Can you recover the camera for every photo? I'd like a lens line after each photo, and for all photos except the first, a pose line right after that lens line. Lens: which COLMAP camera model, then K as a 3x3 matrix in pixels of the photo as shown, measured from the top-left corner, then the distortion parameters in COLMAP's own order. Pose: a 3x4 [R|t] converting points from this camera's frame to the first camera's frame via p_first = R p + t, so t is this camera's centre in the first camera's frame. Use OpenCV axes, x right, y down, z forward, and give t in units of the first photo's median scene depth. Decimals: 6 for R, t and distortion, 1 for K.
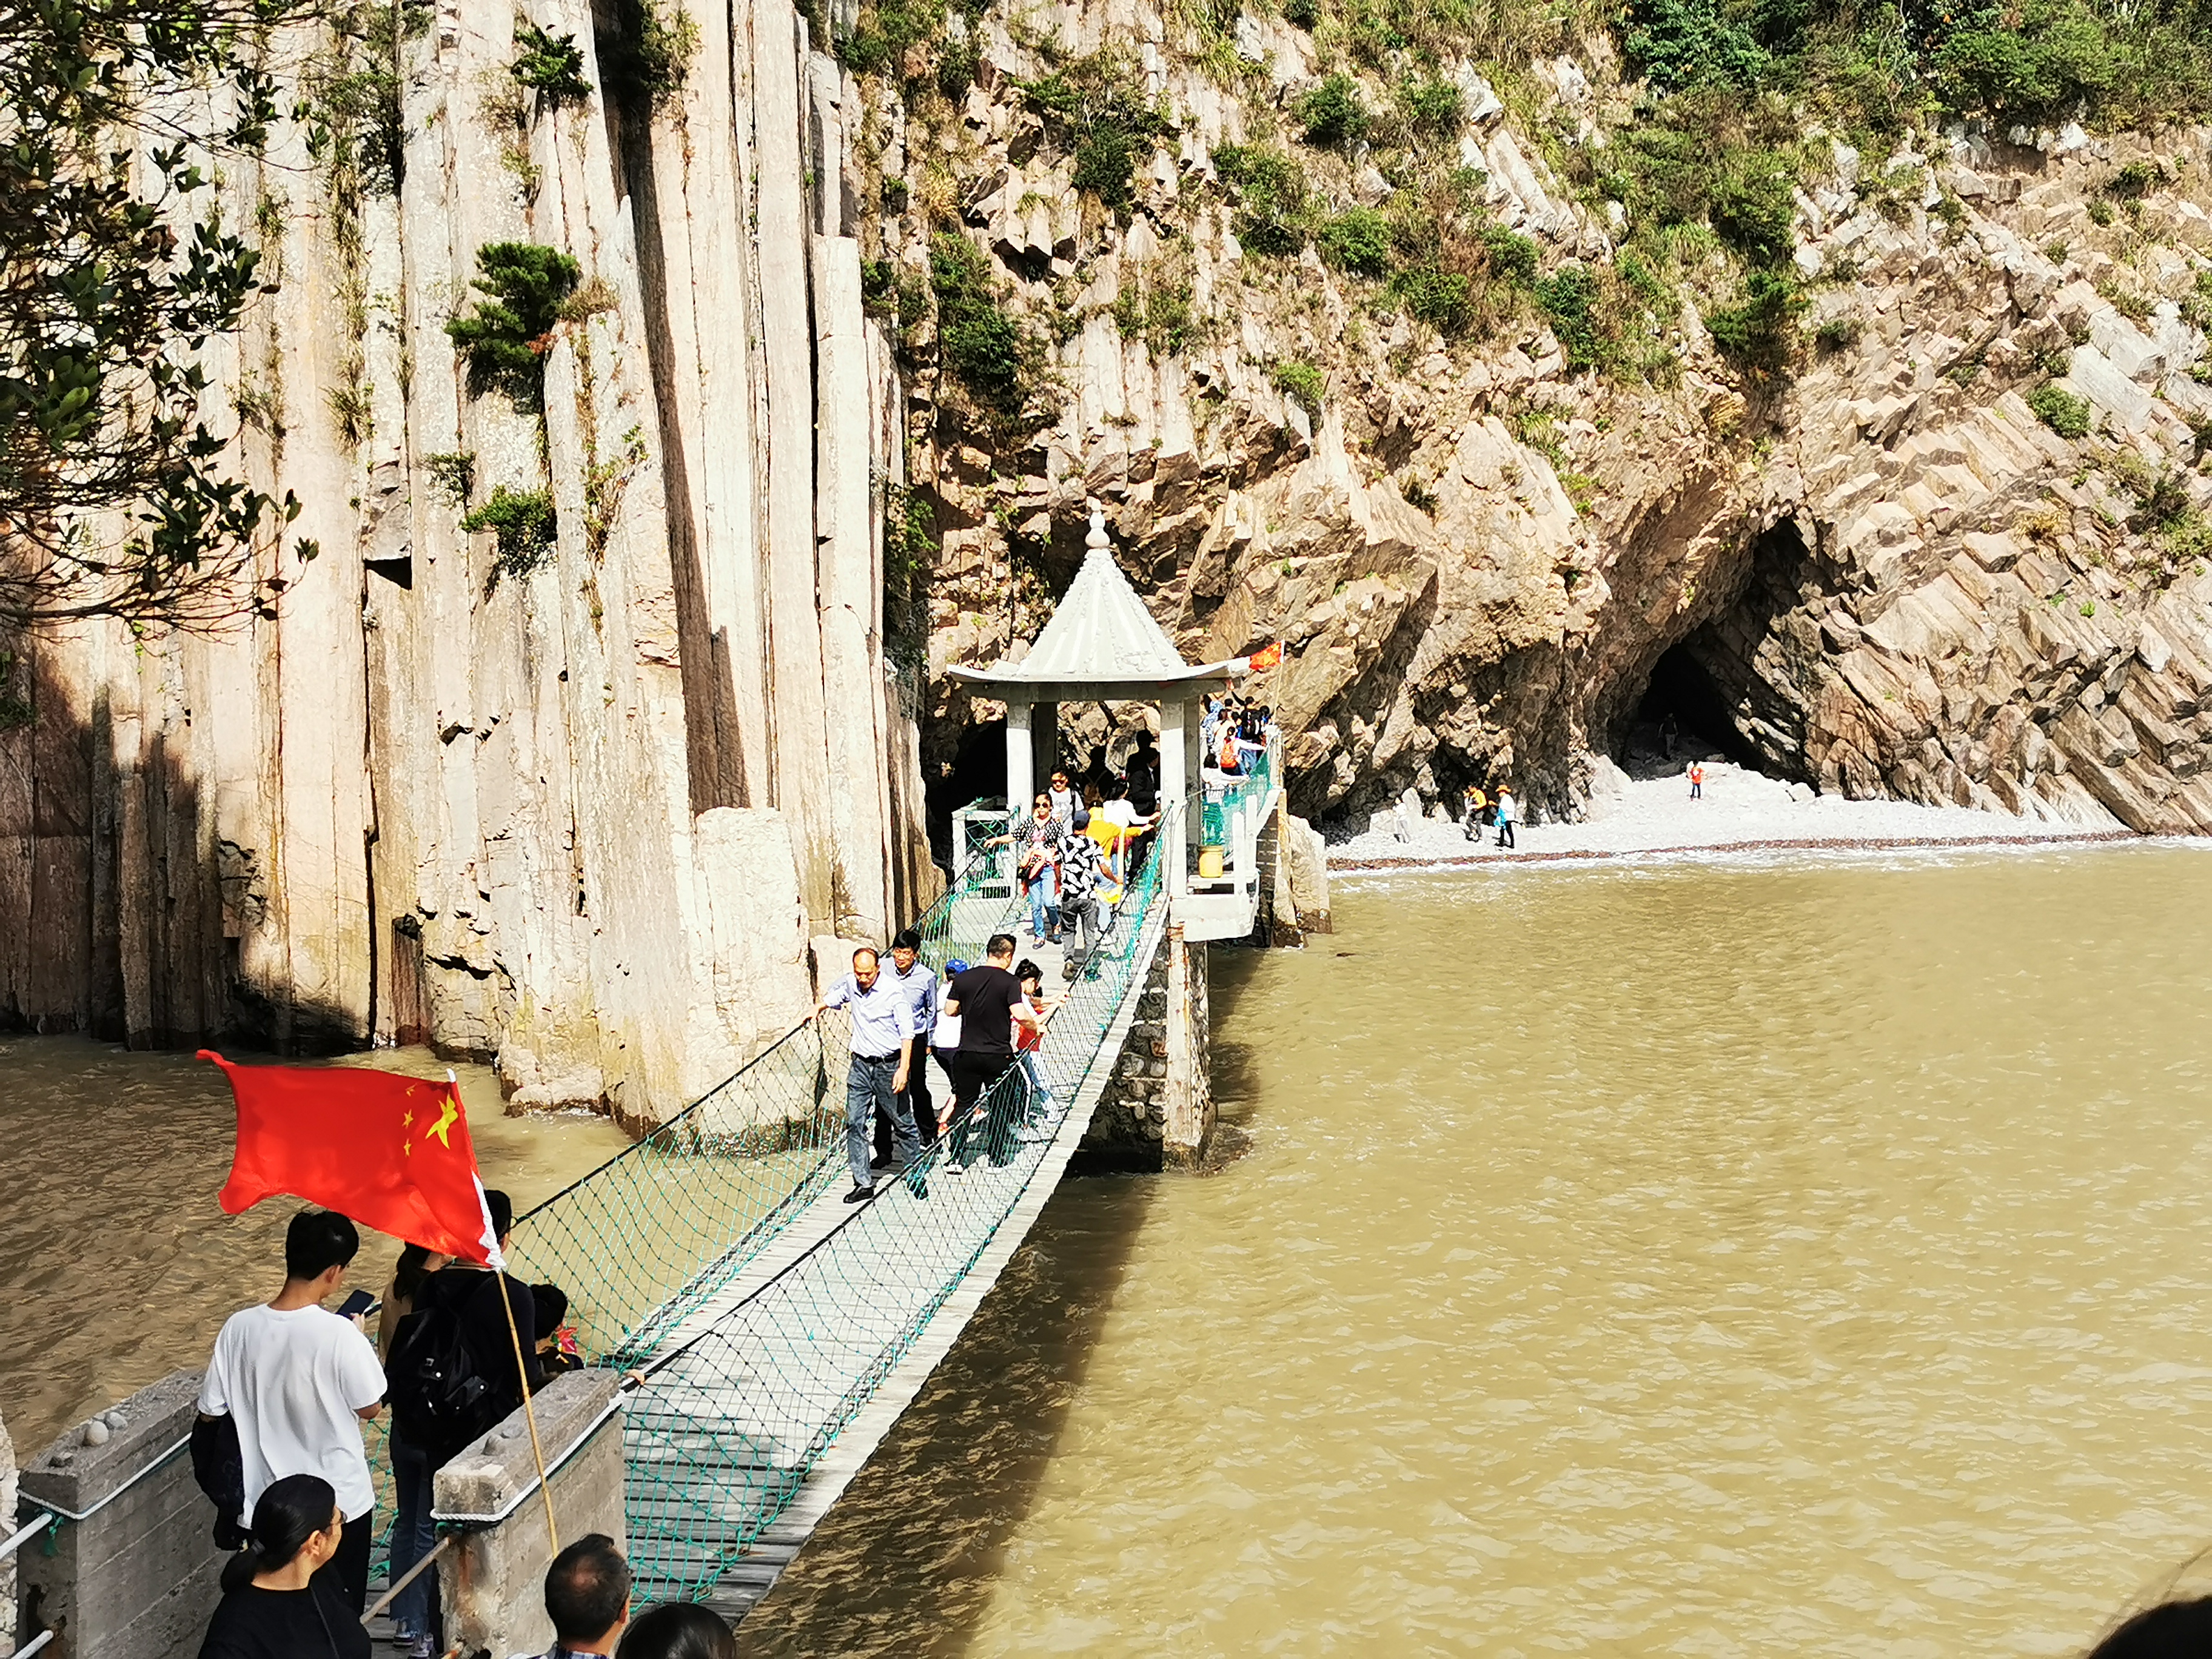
lens RADIAL K [[2651.0, 0, 1106.0], [0, 2651.0, 829.5], [0, 0, 1]] dist [0.013306, 0.077406]
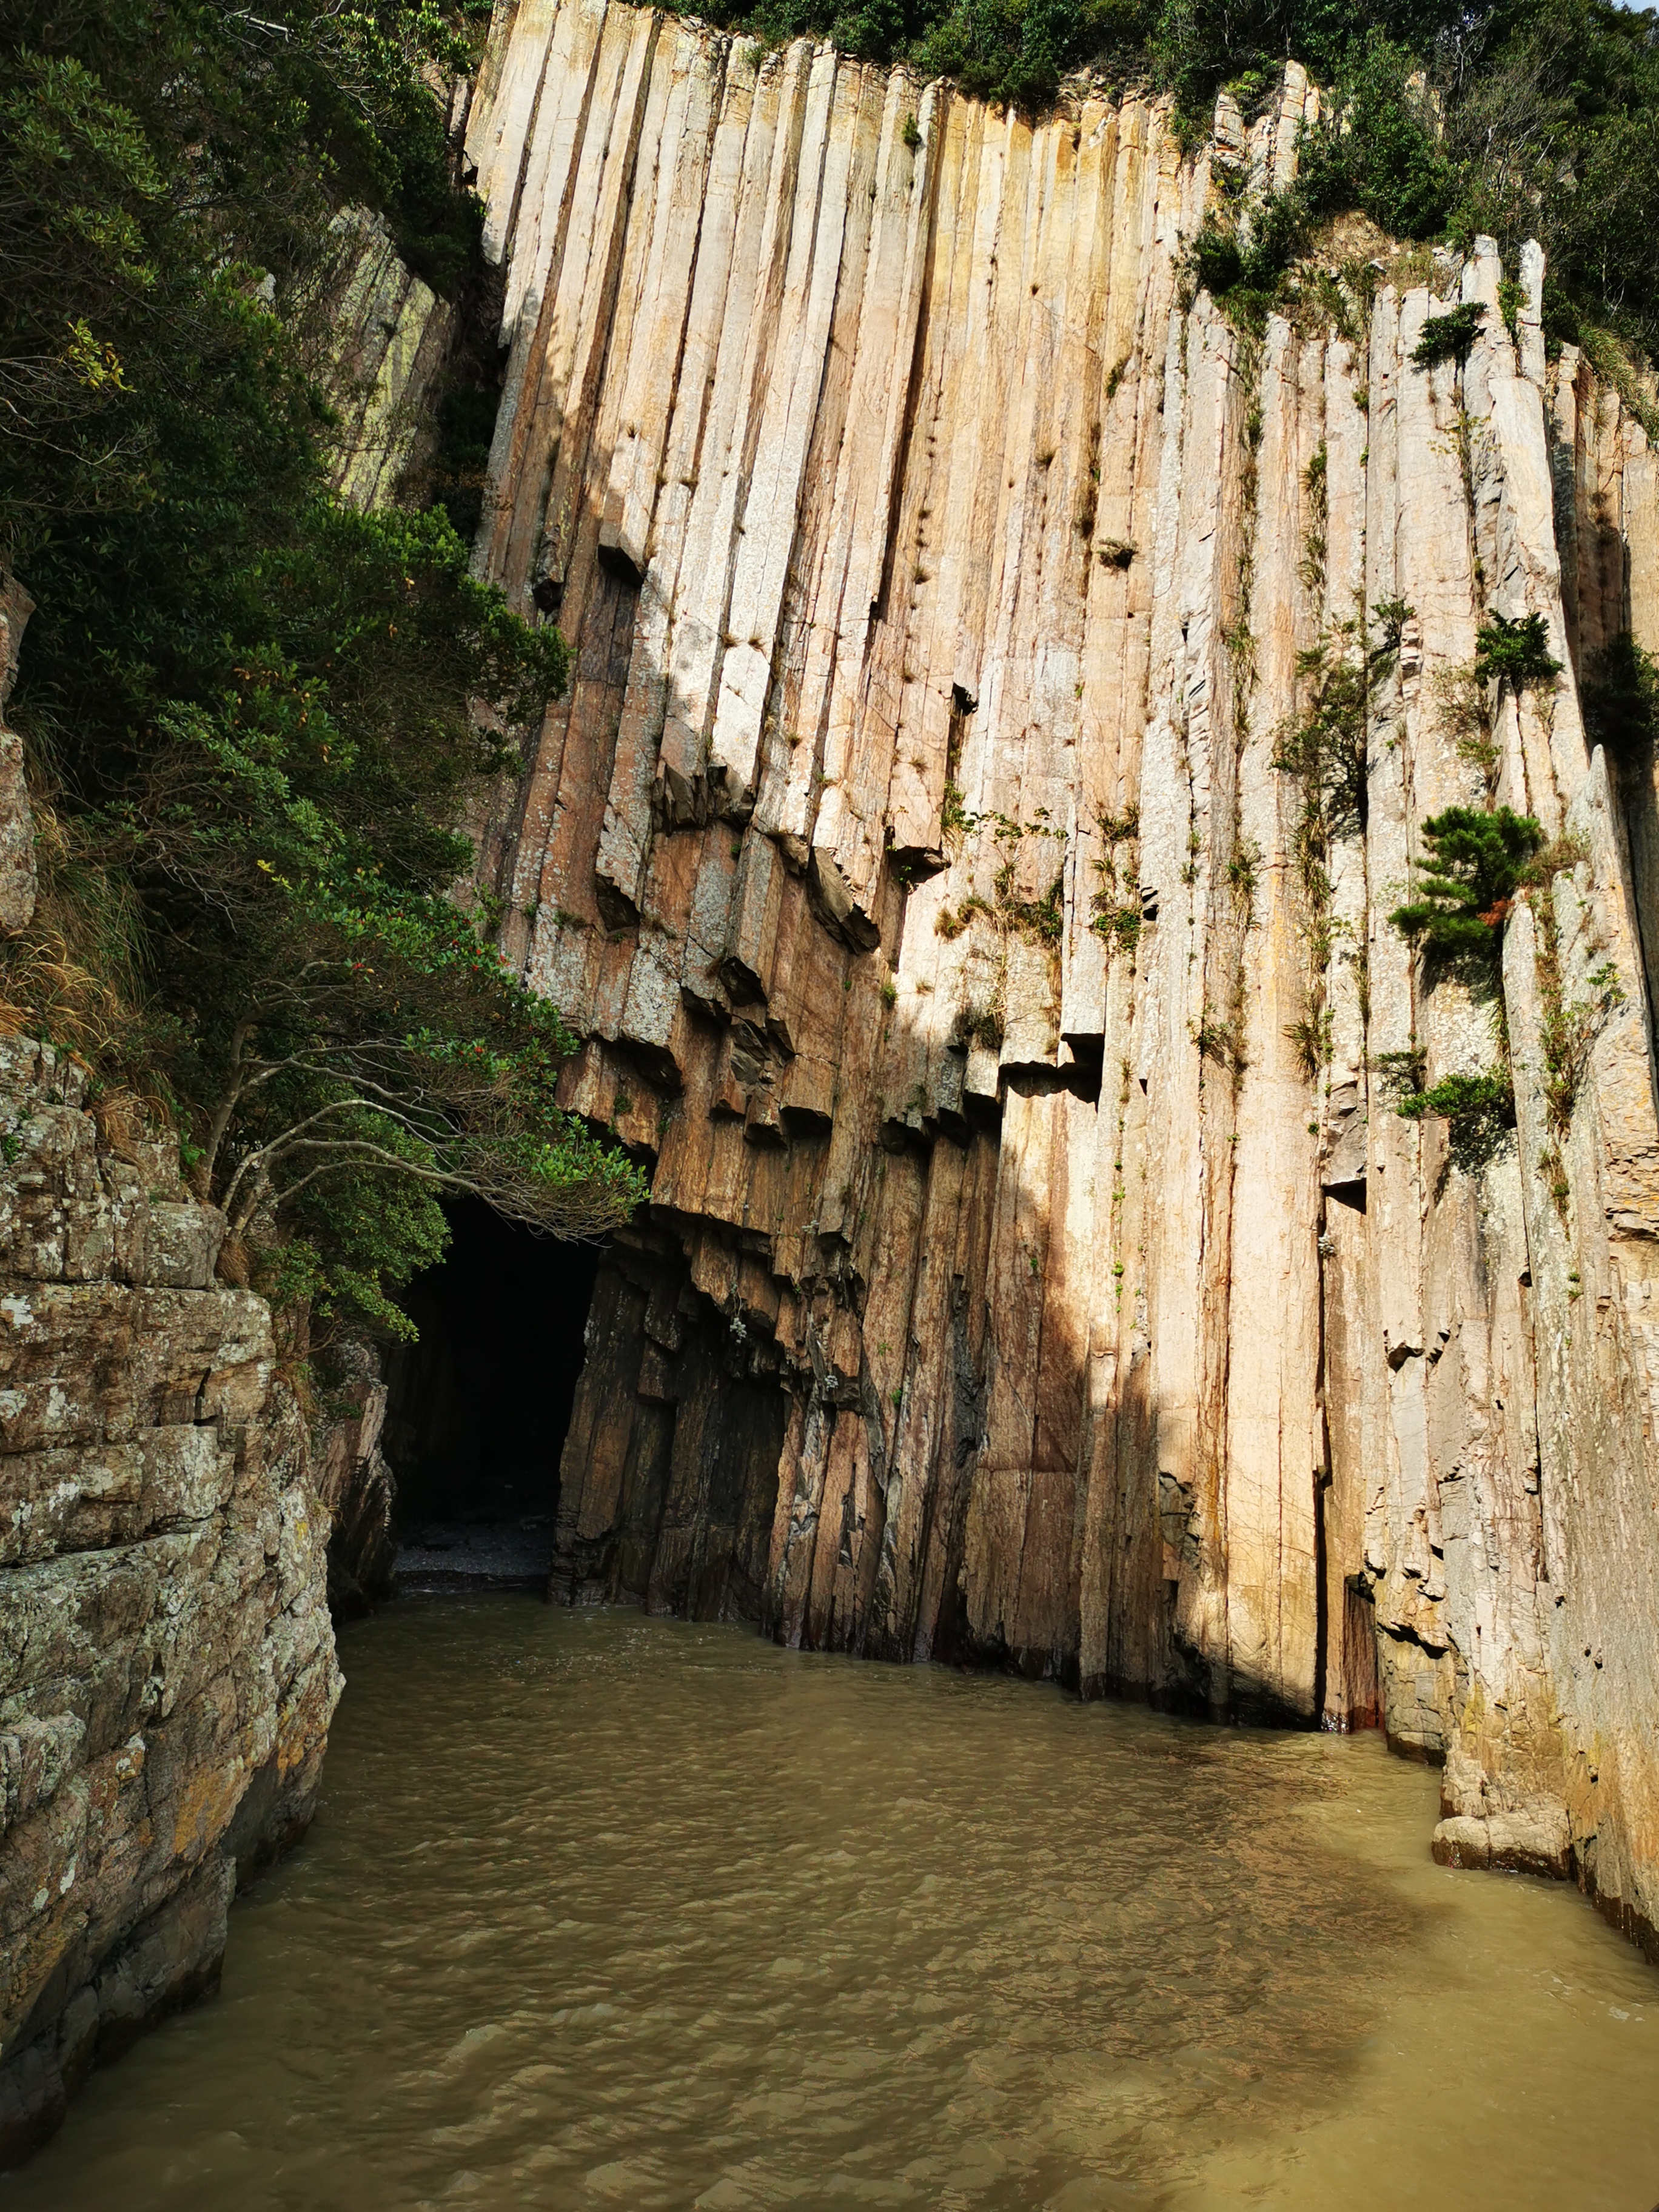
lens RADIAL K [[1681.5, 0, 829.5], [0, 1681.5, 1106.0], [0, 0, 1]] dist [0.049375, -0.006876]
pose [[0.790200, -0.086516, -0.606712, -0.049515], [-0.075793, 0.968589, -0.236835, 0.029036], [0.608144, 0.233132, 0.758822, 0.437154]]
